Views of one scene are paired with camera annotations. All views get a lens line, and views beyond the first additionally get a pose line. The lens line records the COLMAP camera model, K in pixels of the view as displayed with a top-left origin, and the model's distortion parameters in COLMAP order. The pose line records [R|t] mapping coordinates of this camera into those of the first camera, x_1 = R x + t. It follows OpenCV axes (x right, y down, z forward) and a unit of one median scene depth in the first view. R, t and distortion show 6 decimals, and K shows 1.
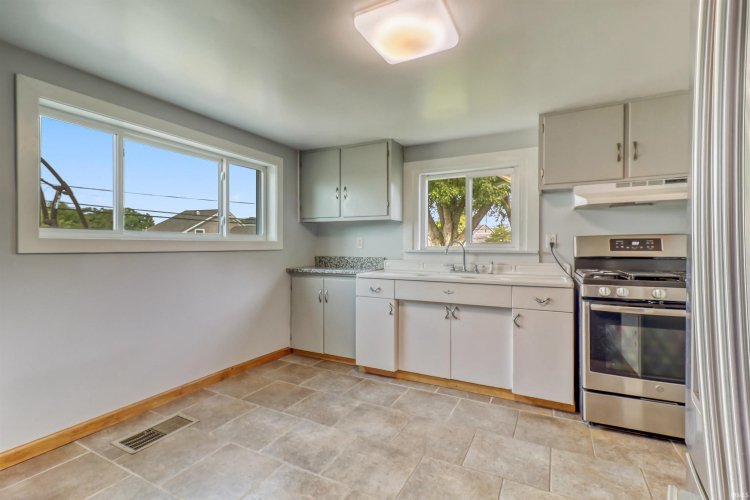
lens RADIAL K [[347.3, 0, 377.4], [0, 347.3, 247.2], [0, 0, 1]] dist [0.009408, -0.000698]
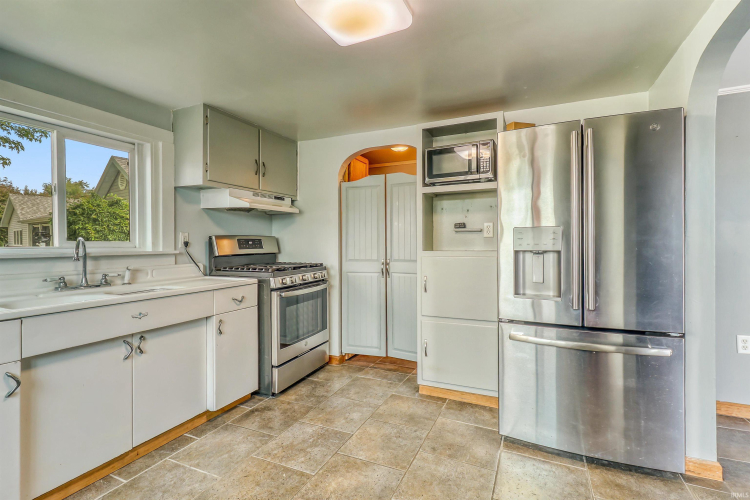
lens RADIAL K [[347.3, 0, 377.9], [0, 347.3, 245.5], [0, 0, 1]] dist [0.009408, -0.000698]
pose [[-0.042893, -0.004149, 0.999071, -0.507452], [0.010689, 0.999932, 0.004612, -0.002308], [-0.999022, 0.010877, -0.042846, 0.609747]]
